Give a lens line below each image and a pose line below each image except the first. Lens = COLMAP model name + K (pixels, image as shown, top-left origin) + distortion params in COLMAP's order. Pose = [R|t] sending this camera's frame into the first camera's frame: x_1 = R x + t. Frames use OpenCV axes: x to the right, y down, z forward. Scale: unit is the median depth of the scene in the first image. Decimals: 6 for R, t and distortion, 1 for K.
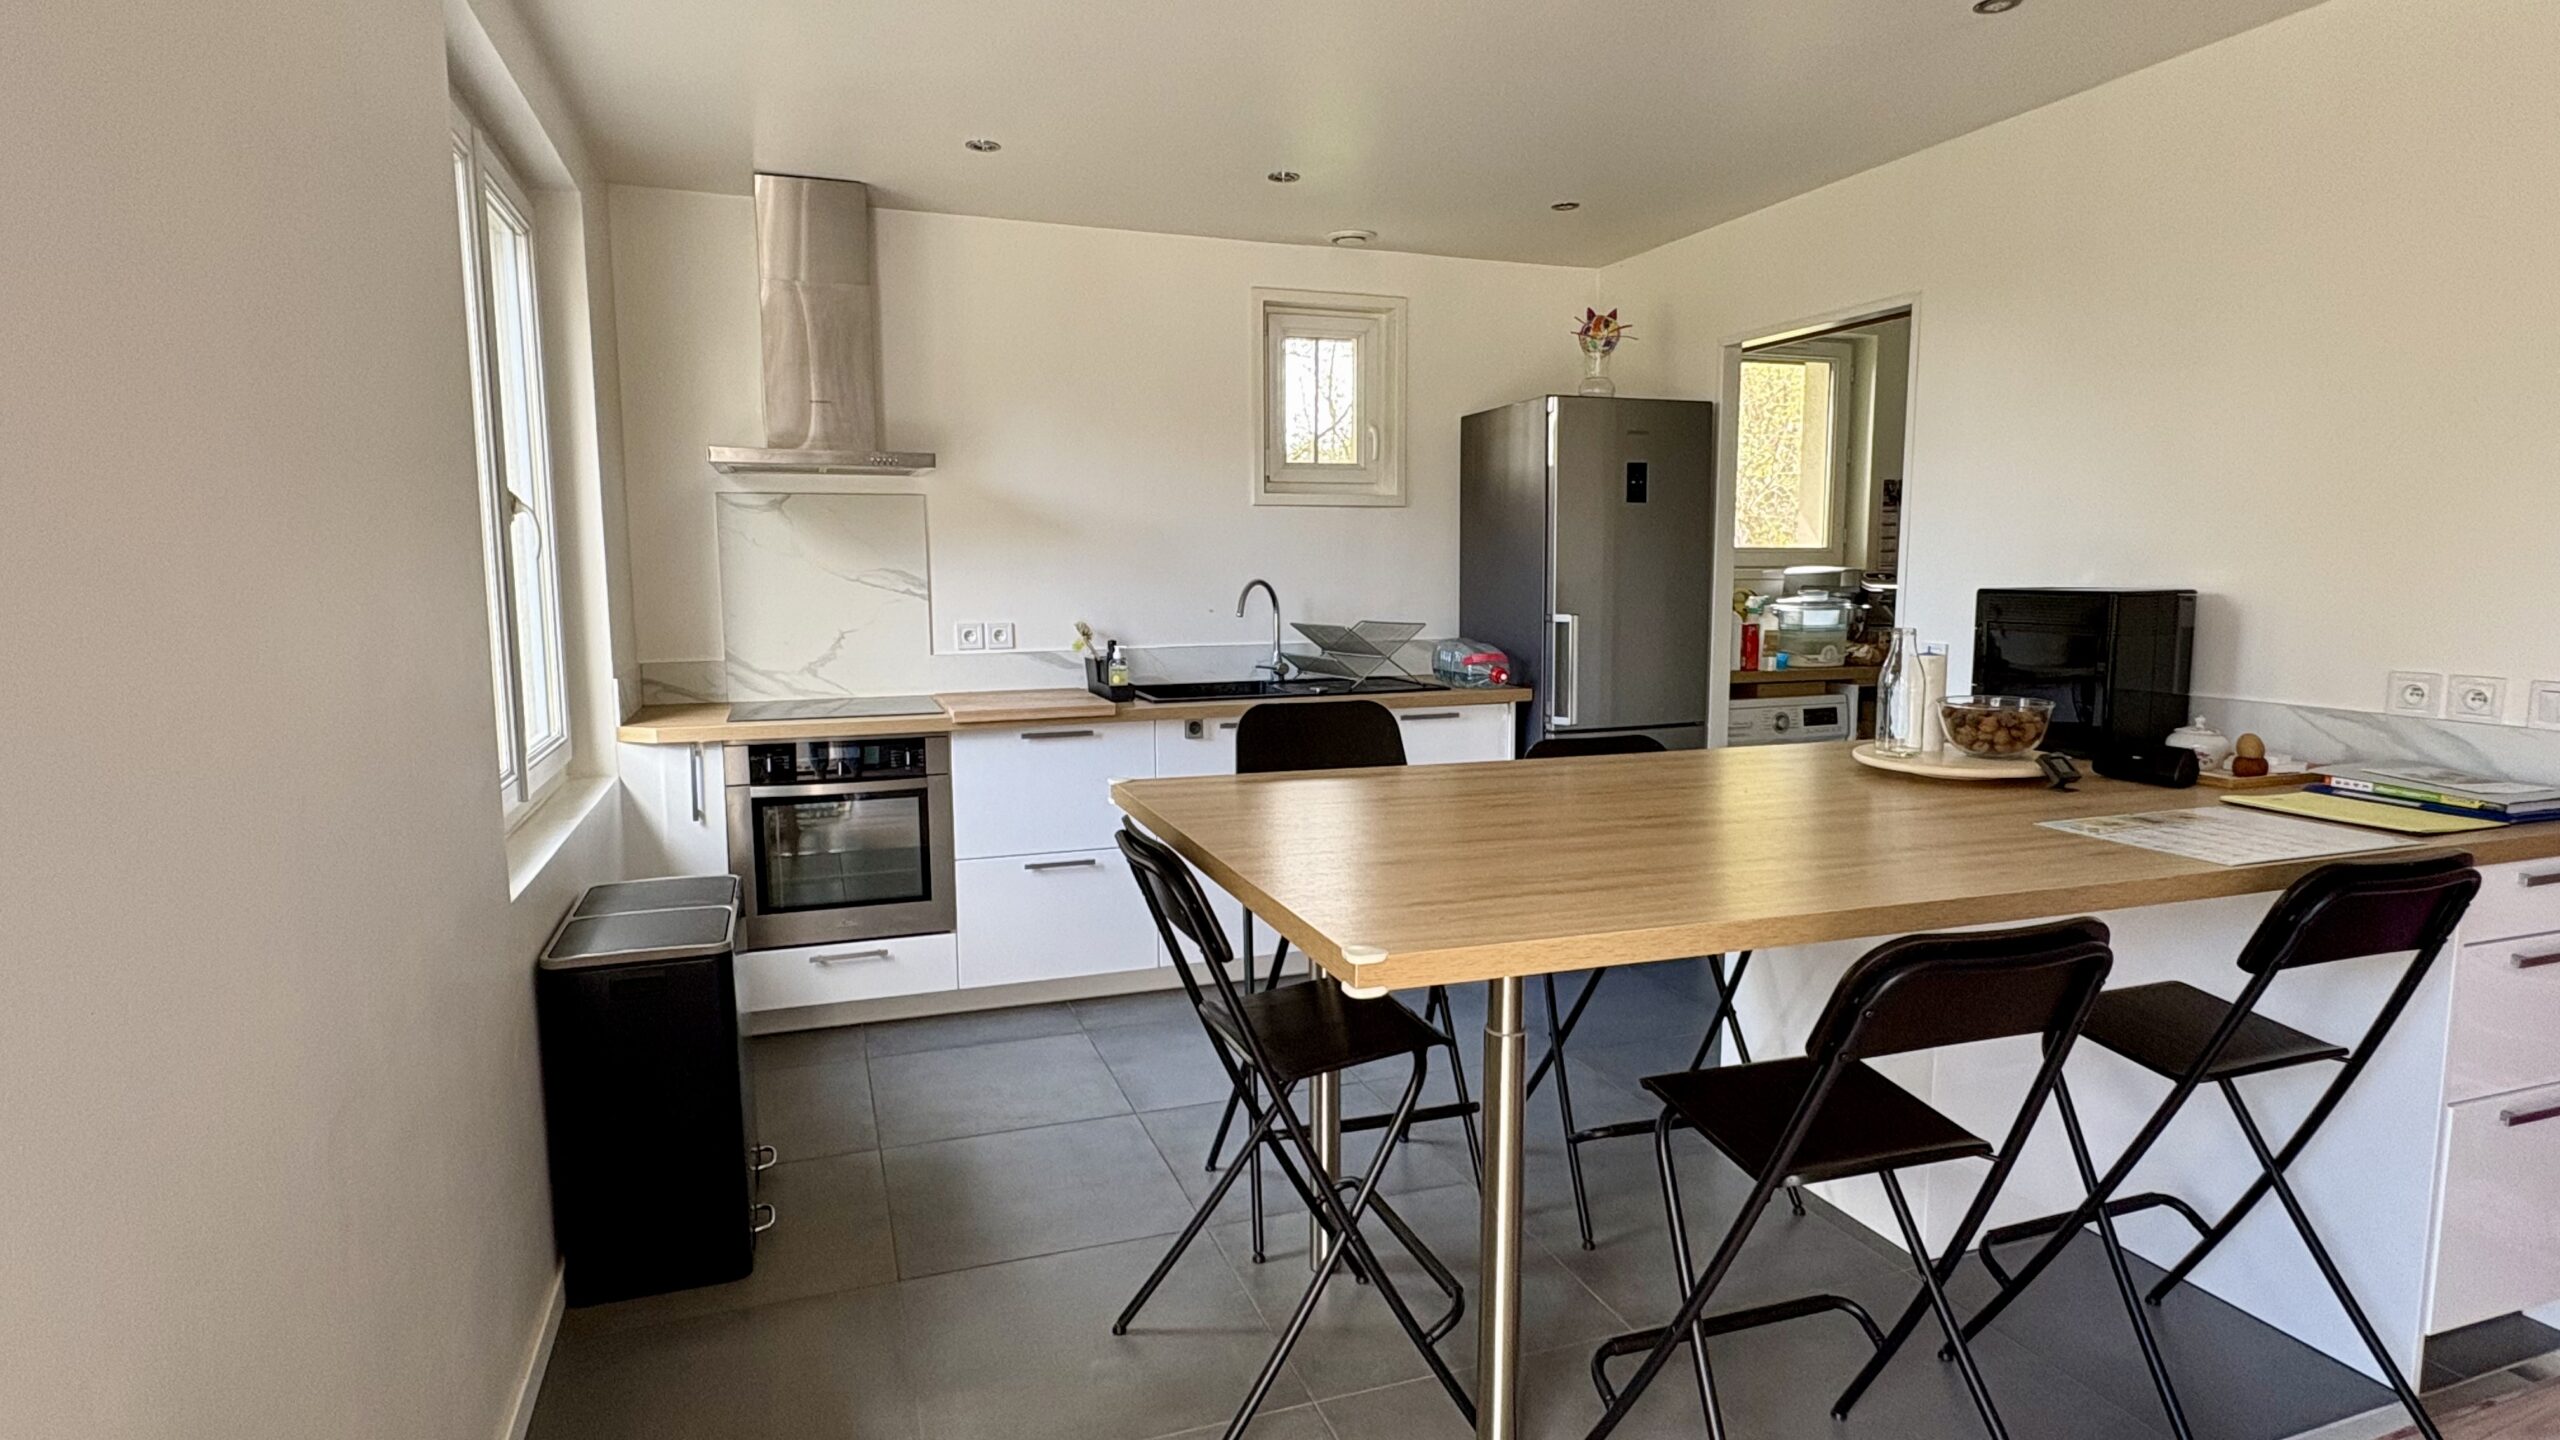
lens RADIAL K [[1390.4, 0, 1280.0], [0, 1390.4, 720.0], [0, 0, 1]] dist [-0.000260, -0.000051]
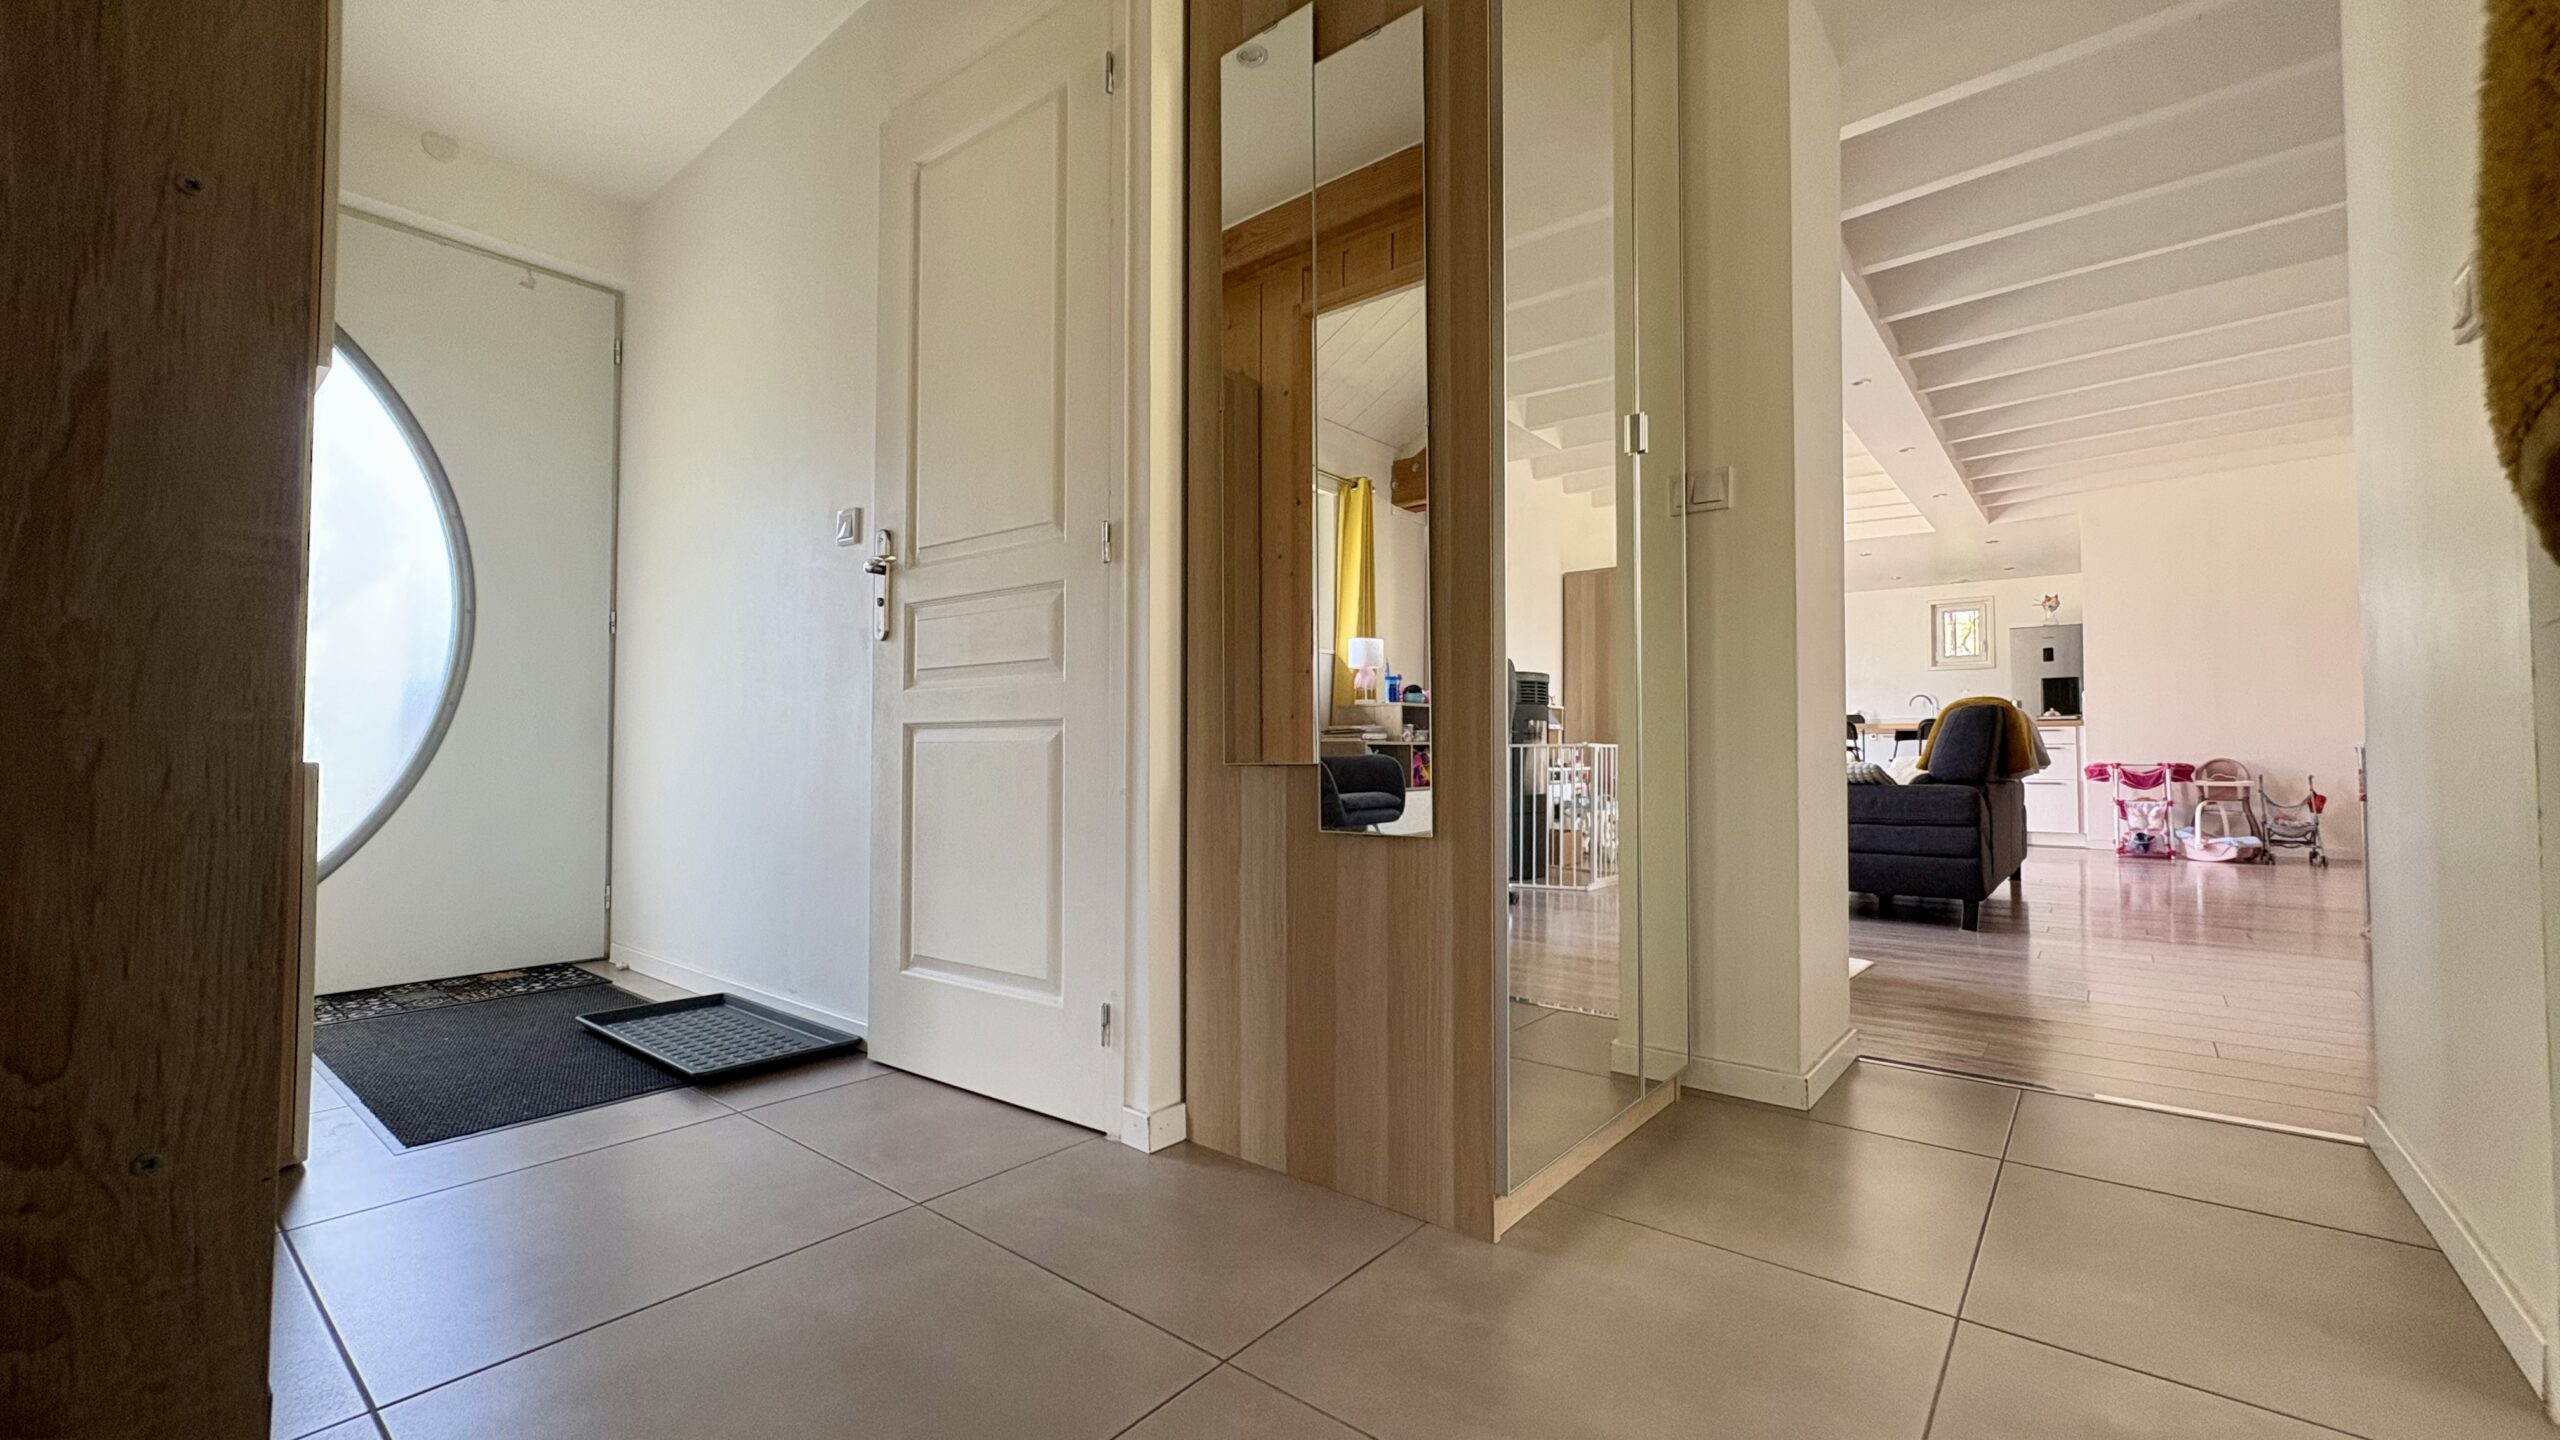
lens RADIAL K [[1013.4, 0, 1280.0], [0, 1013.4, 720.0], [0, 0, 1]] dist [0.000762, -0.000008]
pose [[0.525846, -0.019158, -0.850364, 1.140377], [-0.110190, 0.989787, -0.090438, 0.311873], [0.843412, 0.141258, 0.518365, -1.340512]]
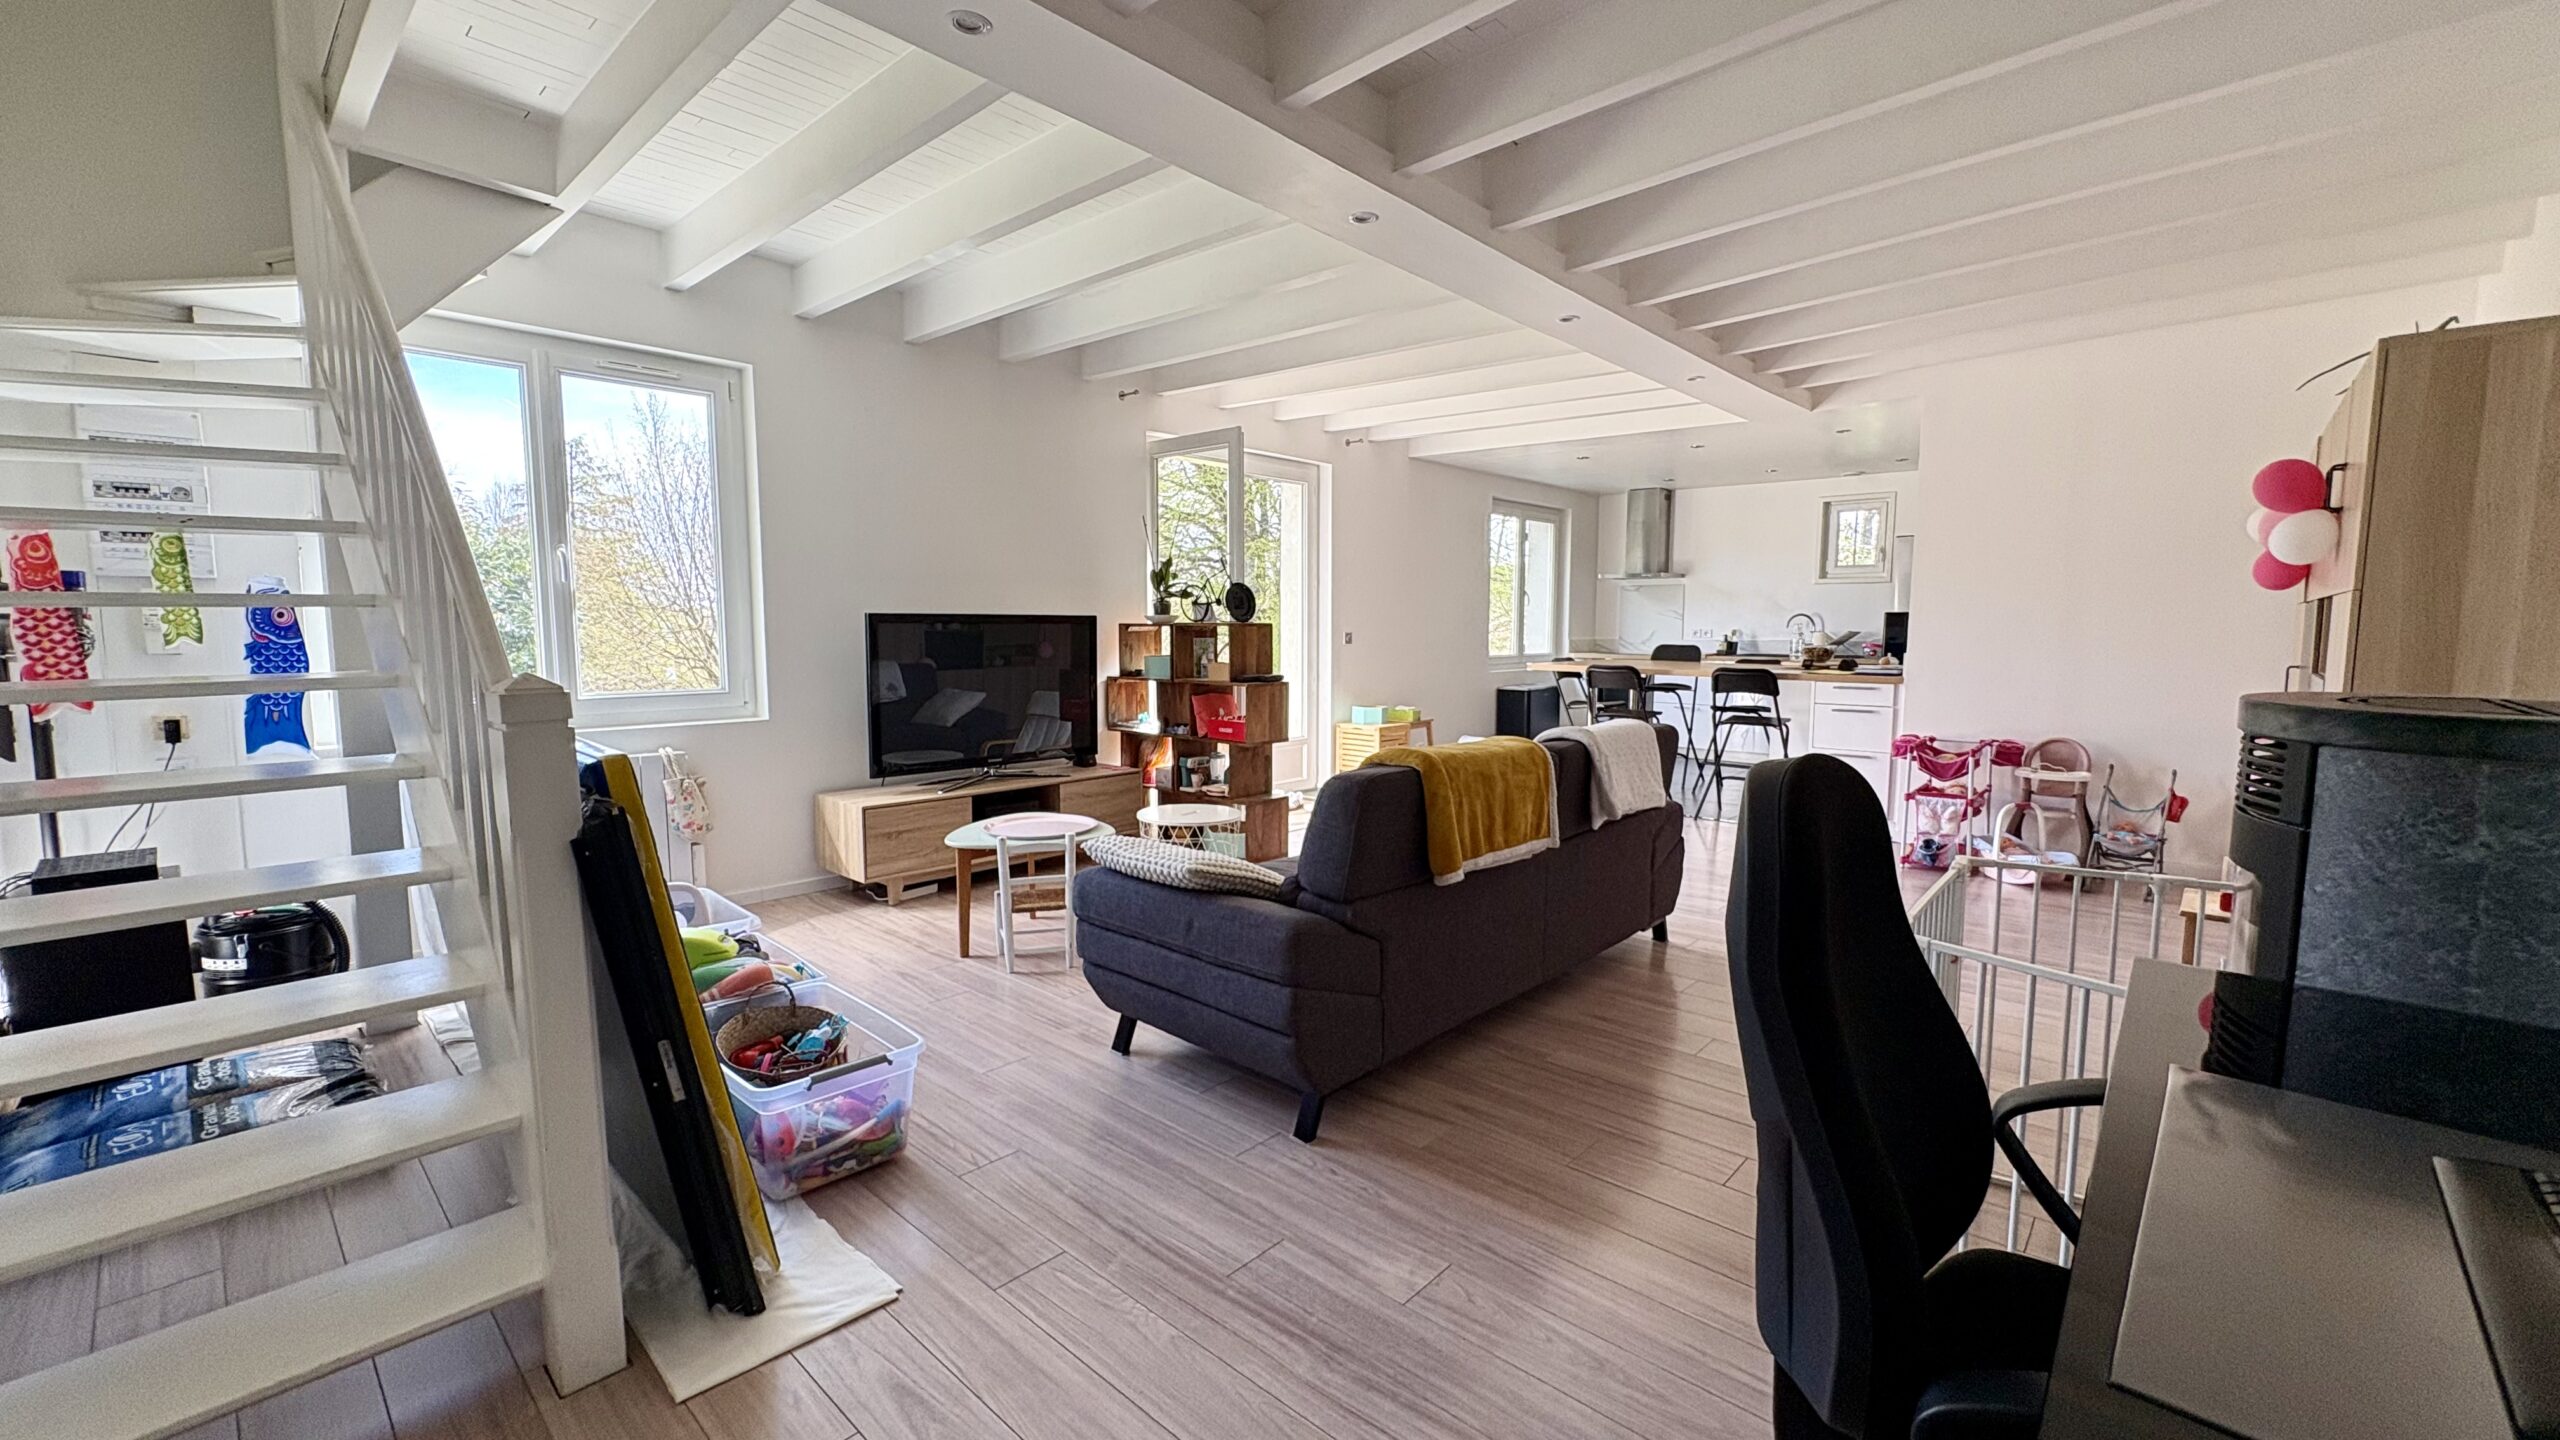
lens RADIAL K [[999.4, 0, 1280.0], [0, 999.4, 720.0], [0, 0, 1]] dist [0.025688, 0.000054]
pose [[0.483946, 0.090401, -0.870416, 1.148233], [-0.110813, 0.992974, 0.041518, 0.123557], [0.868053, 0.076361, 0.490563, -0.724365]]
